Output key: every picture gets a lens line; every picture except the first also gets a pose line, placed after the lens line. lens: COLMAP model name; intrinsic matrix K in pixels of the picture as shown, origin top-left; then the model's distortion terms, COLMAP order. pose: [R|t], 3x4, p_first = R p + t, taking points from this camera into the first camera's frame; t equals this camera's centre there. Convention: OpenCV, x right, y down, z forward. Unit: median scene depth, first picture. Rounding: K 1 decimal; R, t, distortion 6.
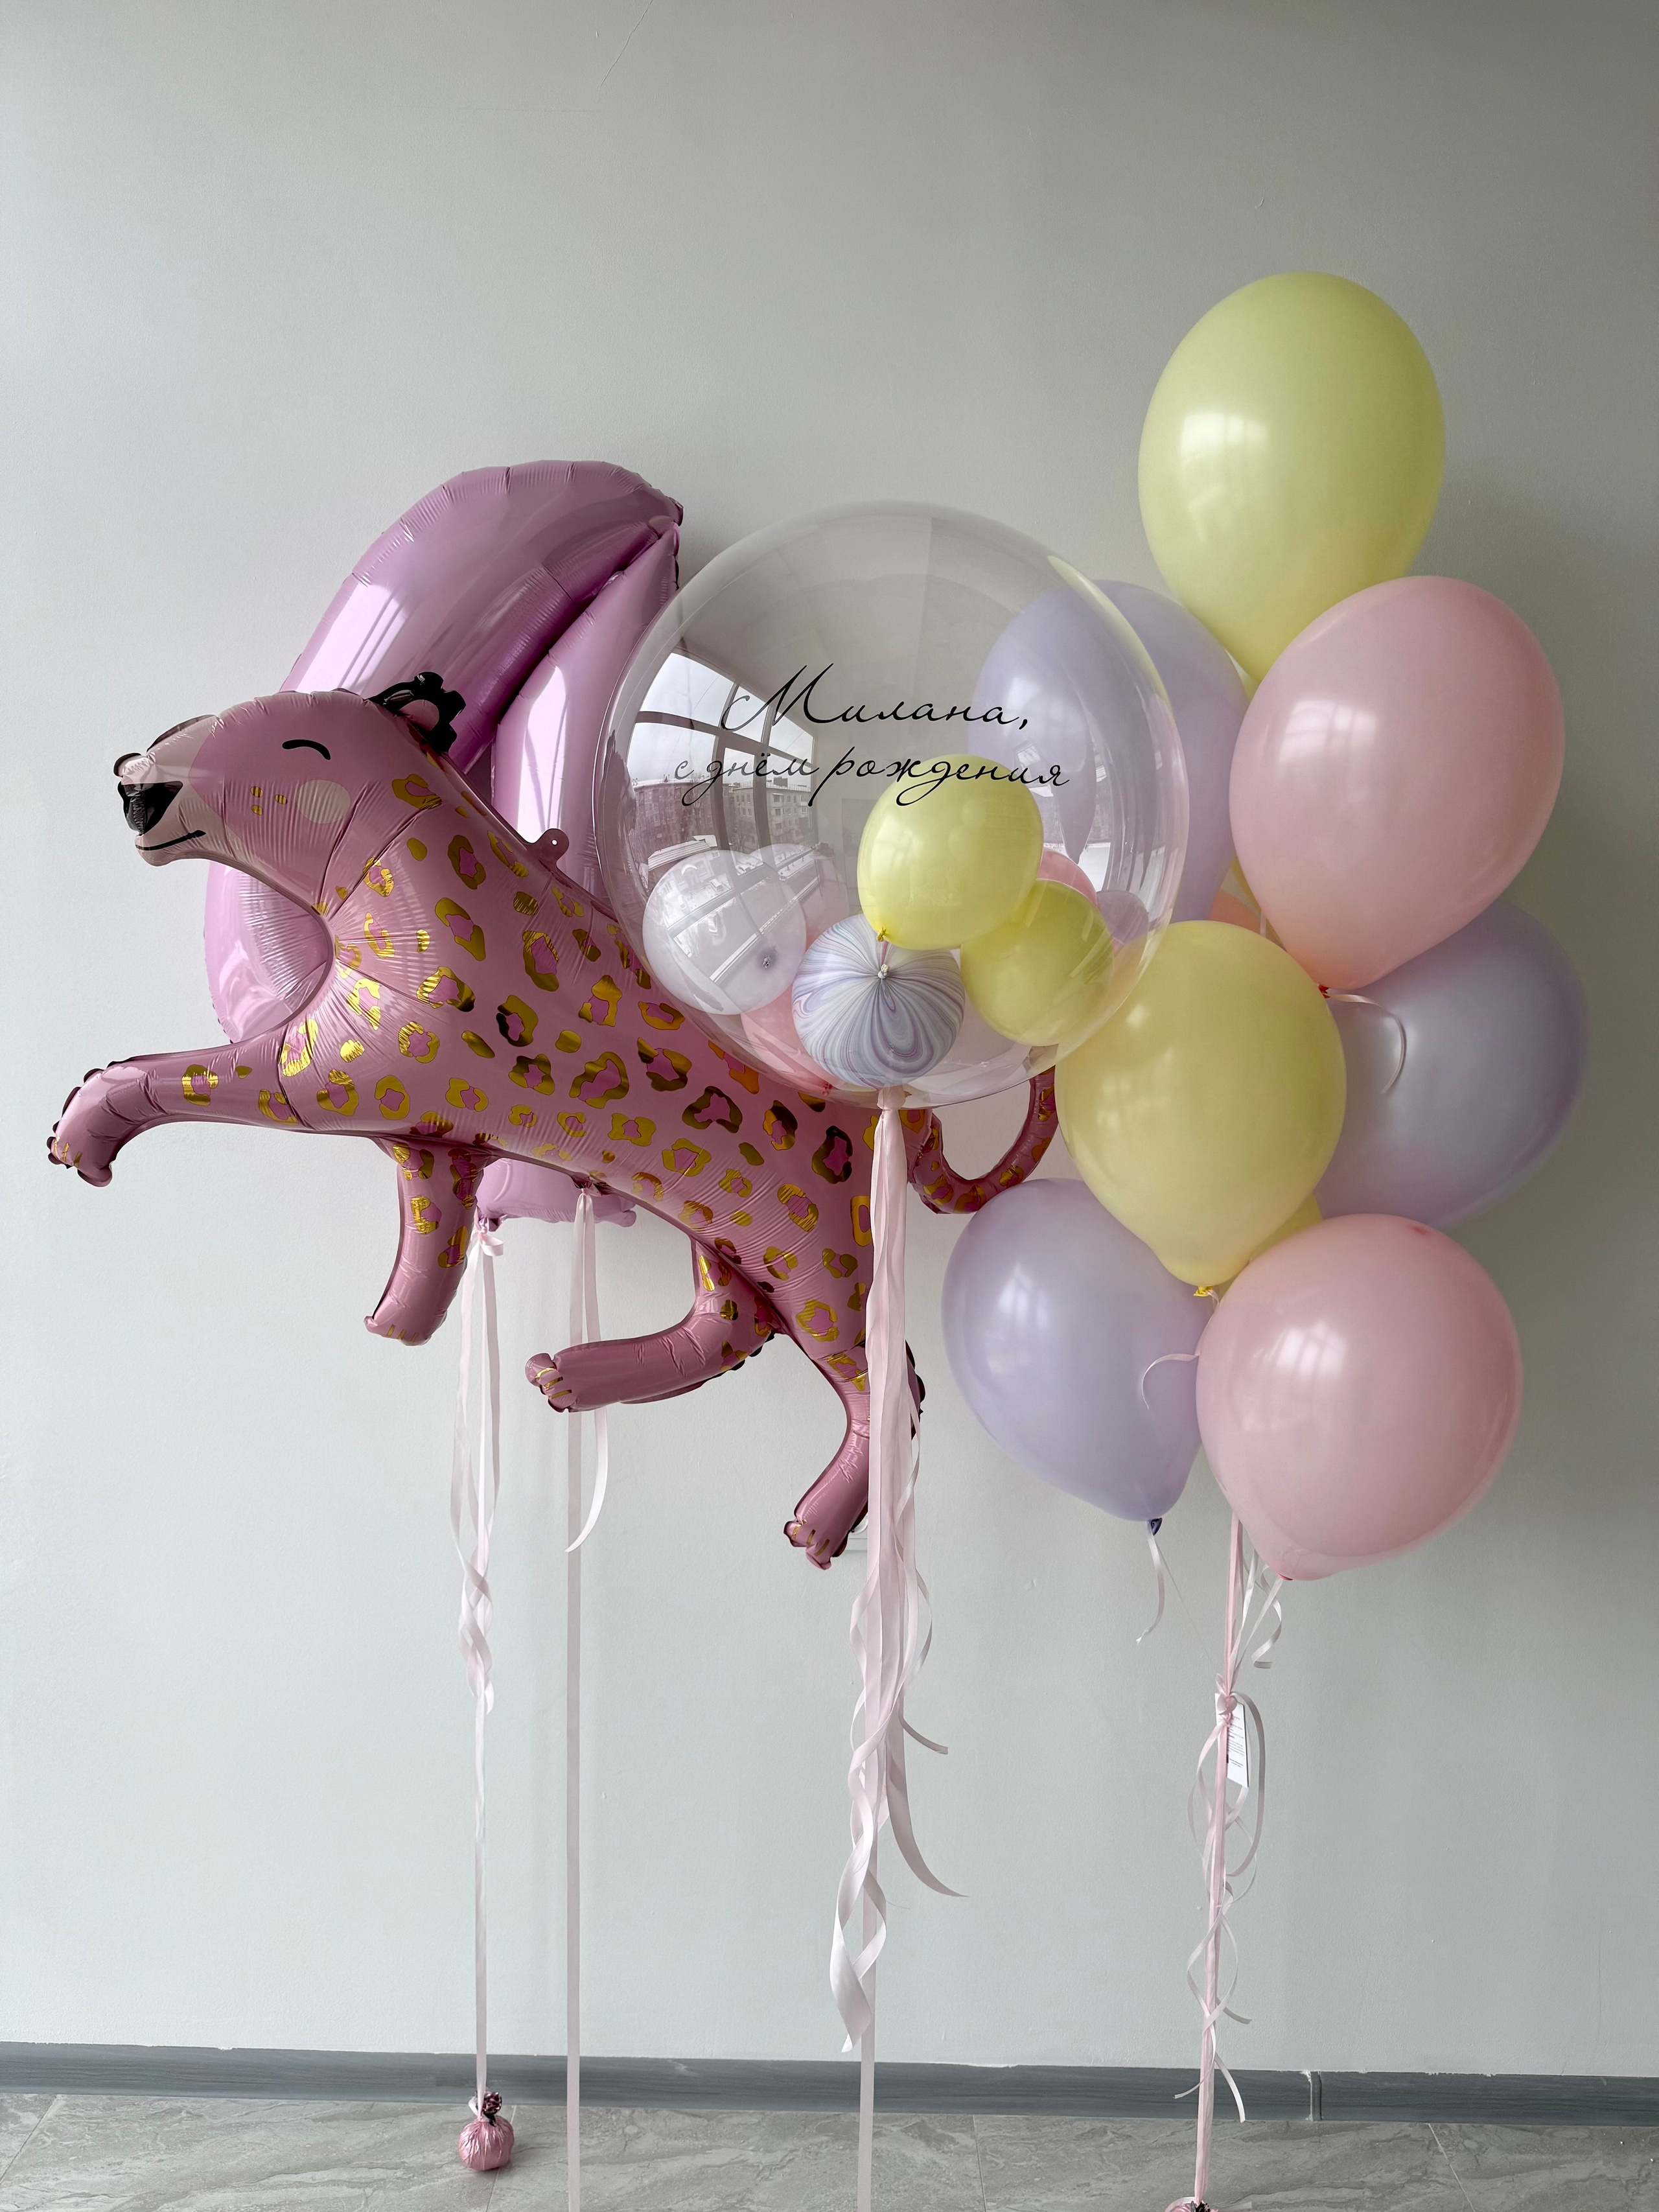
lens RADIAL K [[1669.6, 0, 830.0], [0, 1669.6, 1128.3], [0, 0, 1]] dist [0.123115, -0.002031]
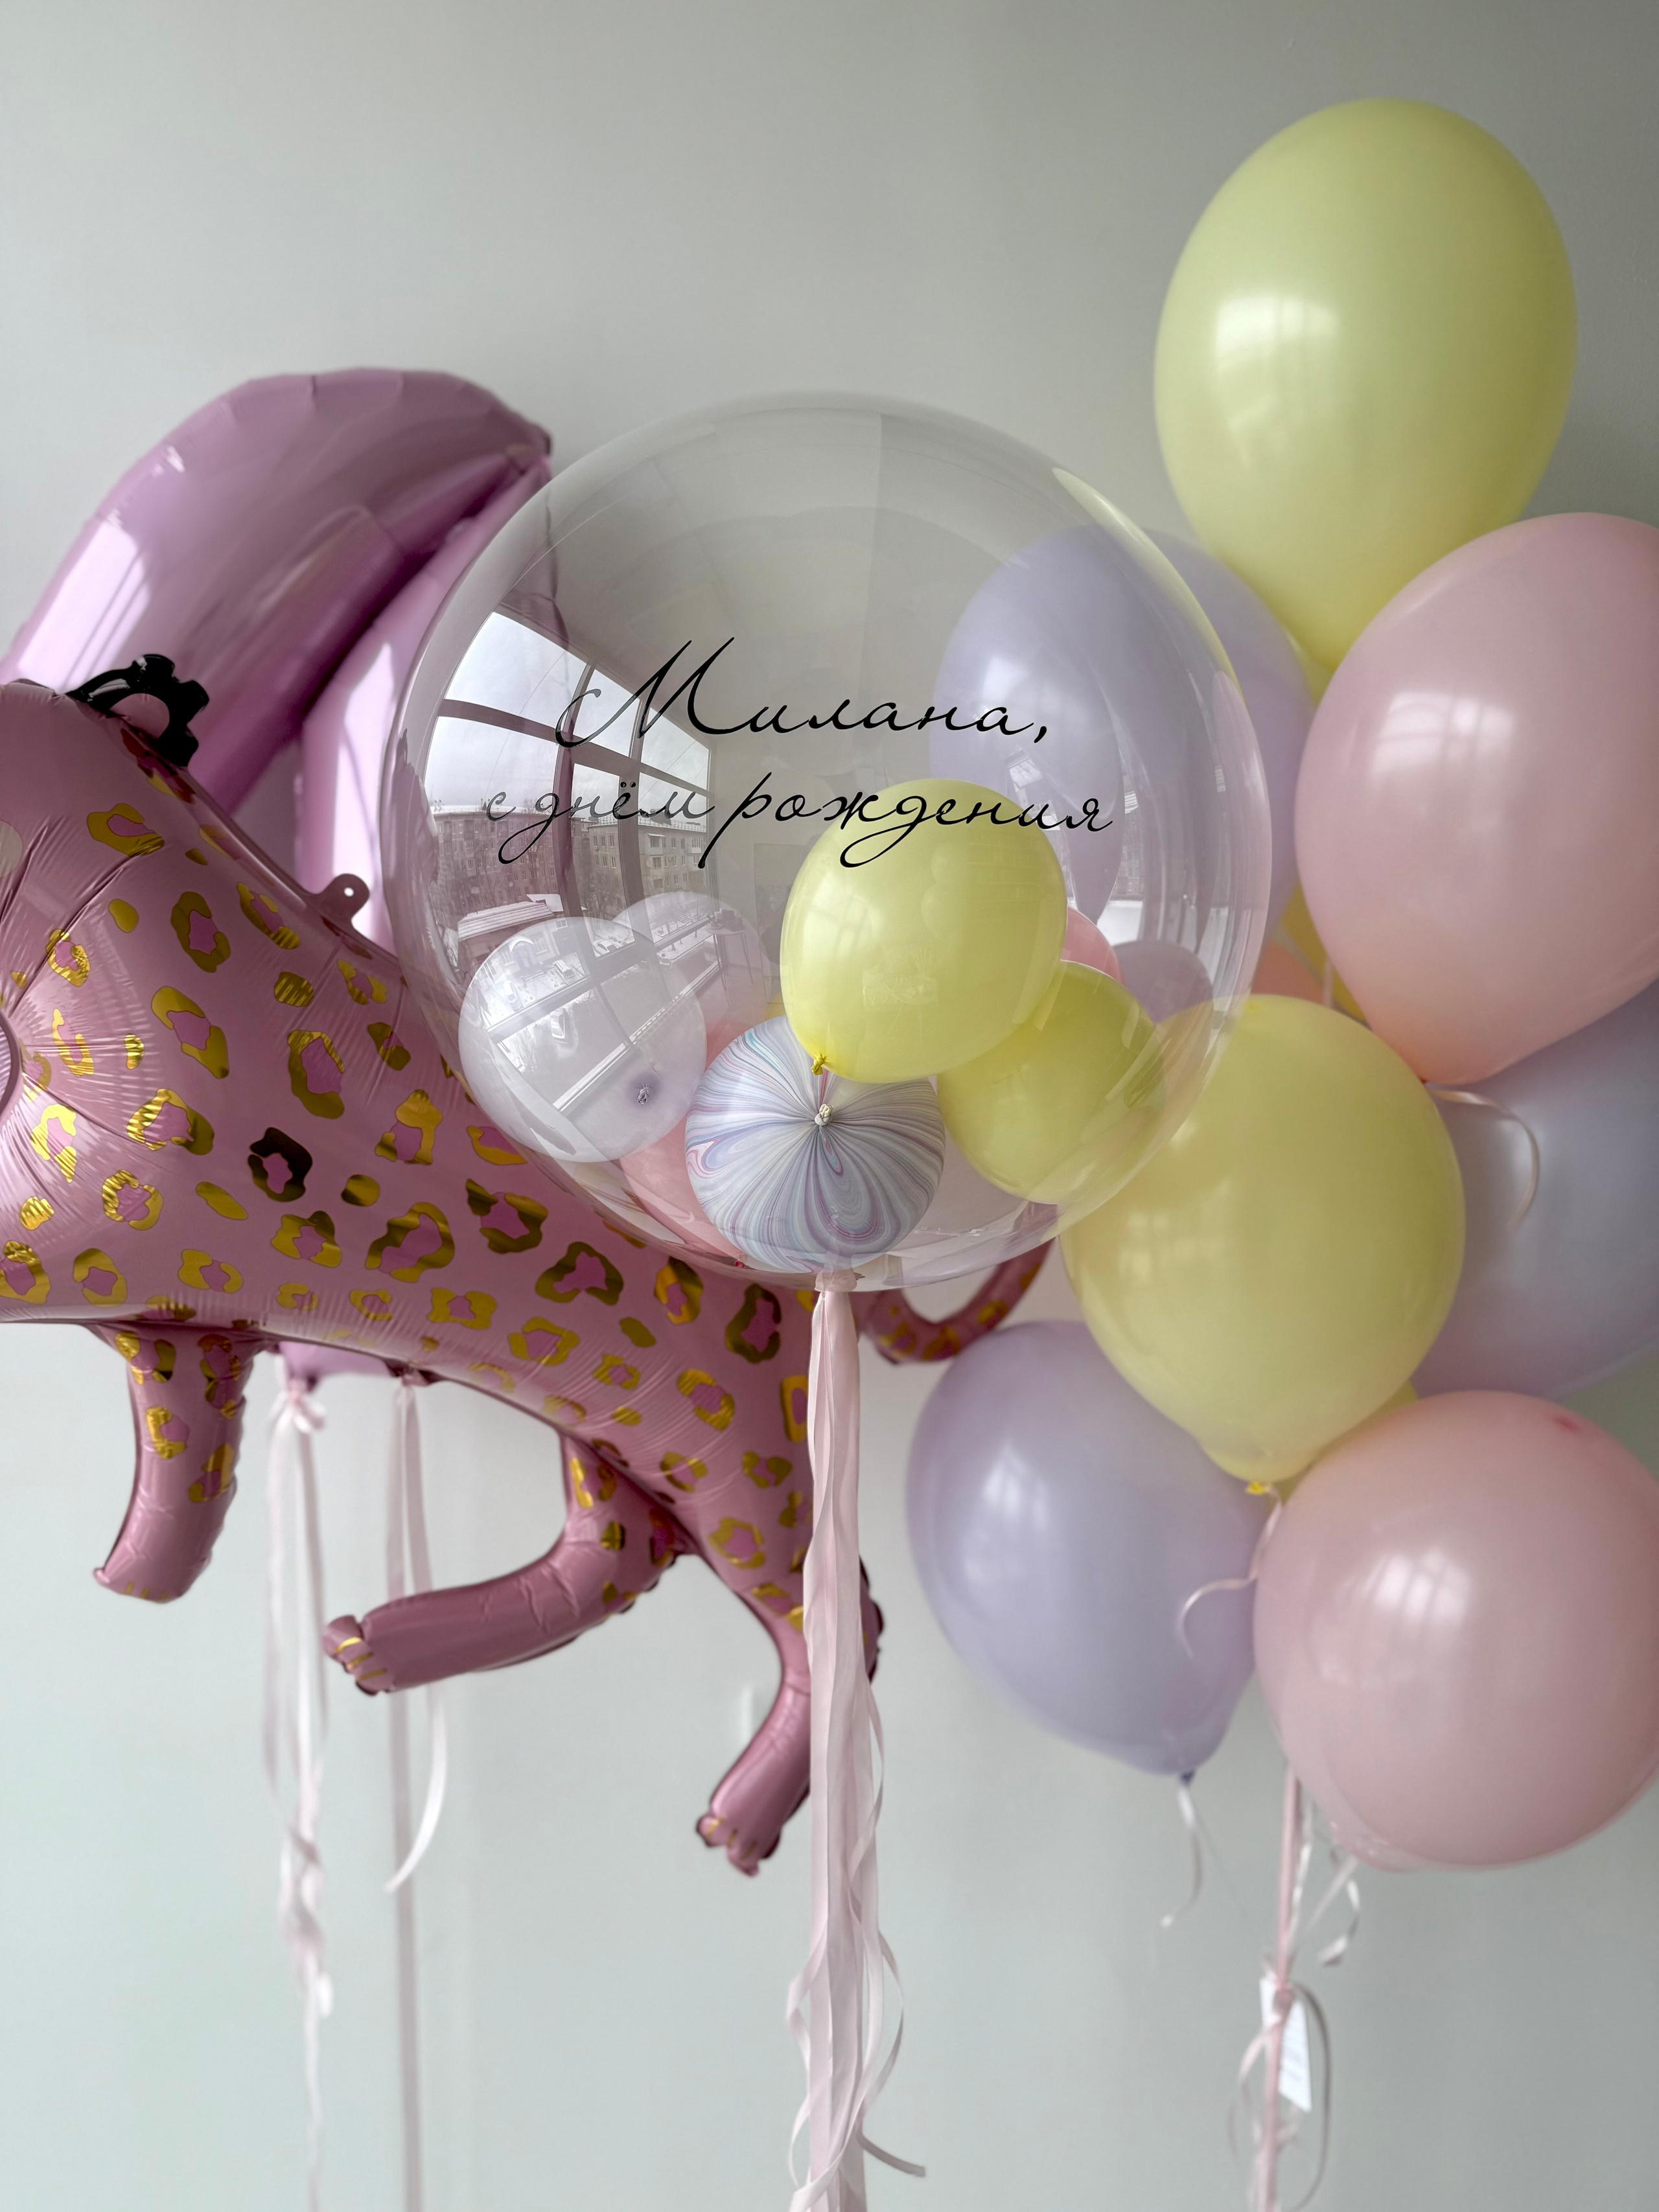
lens RADIAL K [[1620.9, 0, 829.5], [0, 1620.9, 1106.0], [0, 0, 1]] dist [0.058883, -0.006326]
pose [[0.999099, -0.015491, 0.039507, 0.008424], [0.015072, 0.999827, 0.010891, -0.088390], [-0.039669, -0.010285, 0.999160, 0.320075]]
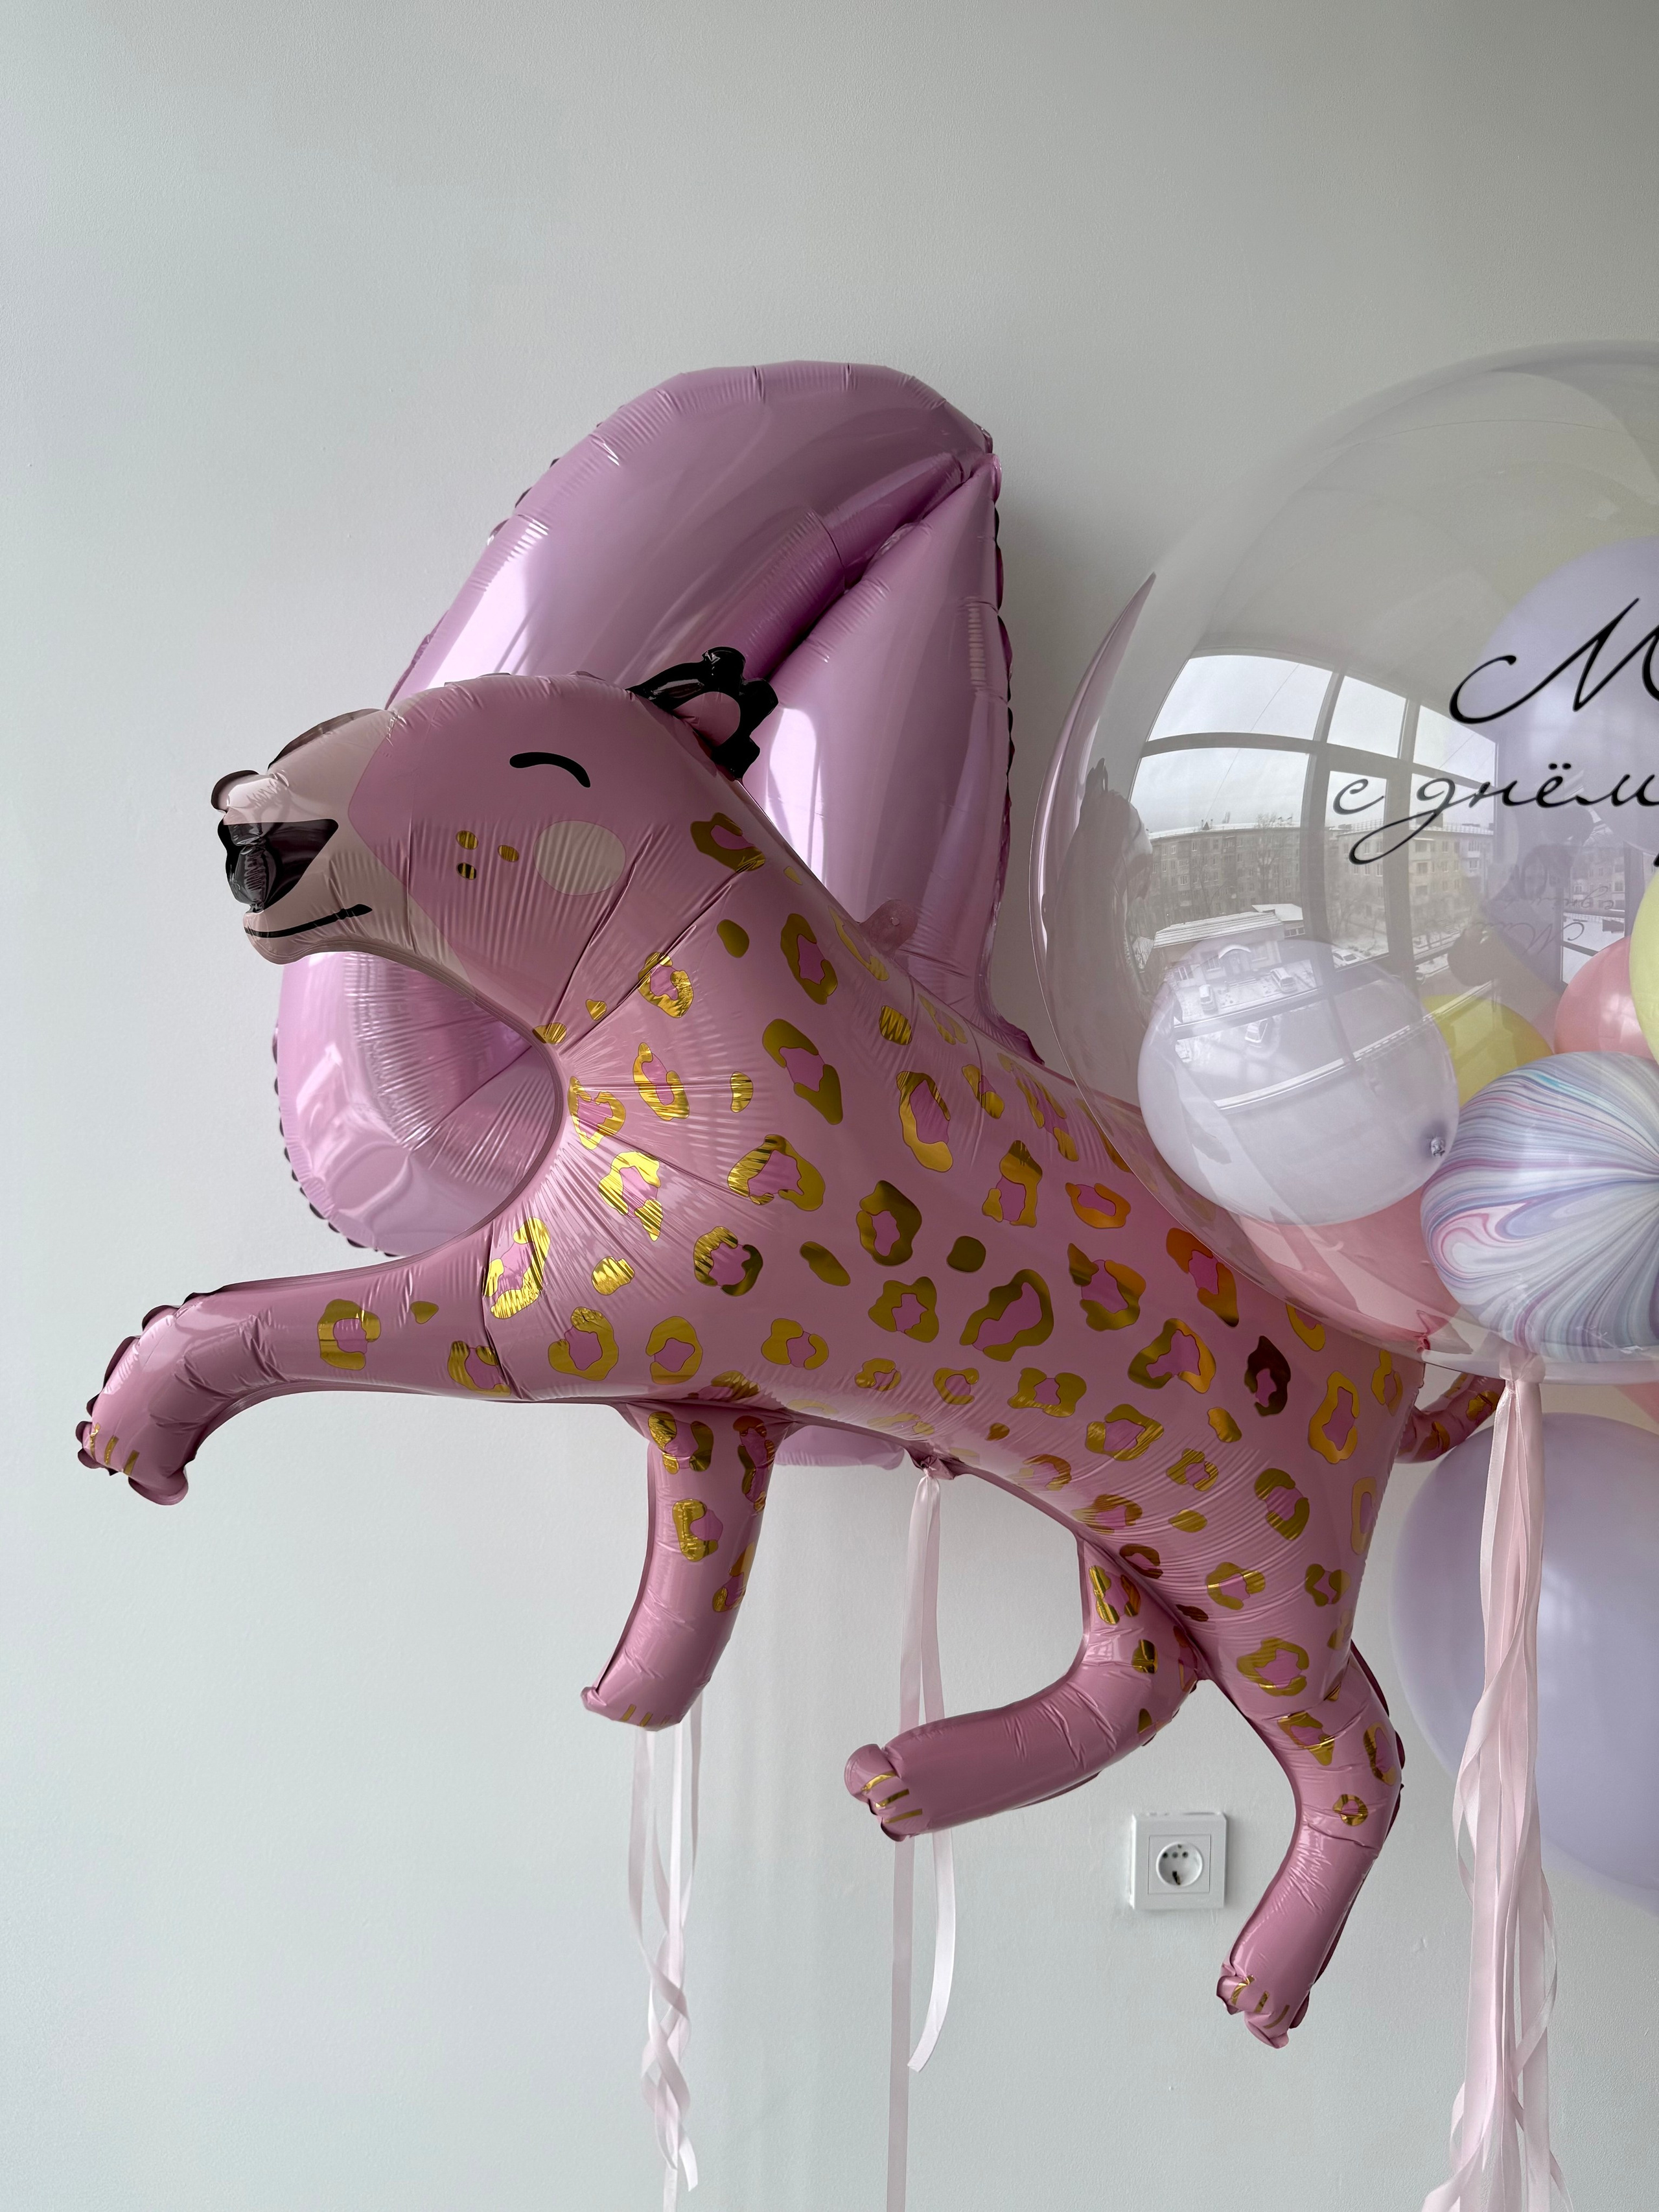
lens RADIAL K [[1581.4, 0, 828.7], [0, 1581.4, 1137.5], [0, 0, 1]] dist [0.239328, -0.435471]
pose [[0.997357, 0.001175, 0.072641, -0.241034], [0.000339, 0.999783, -0.020829, -0.080209], [-0.072650, 0.020799, 0.997141, 0.421991]]
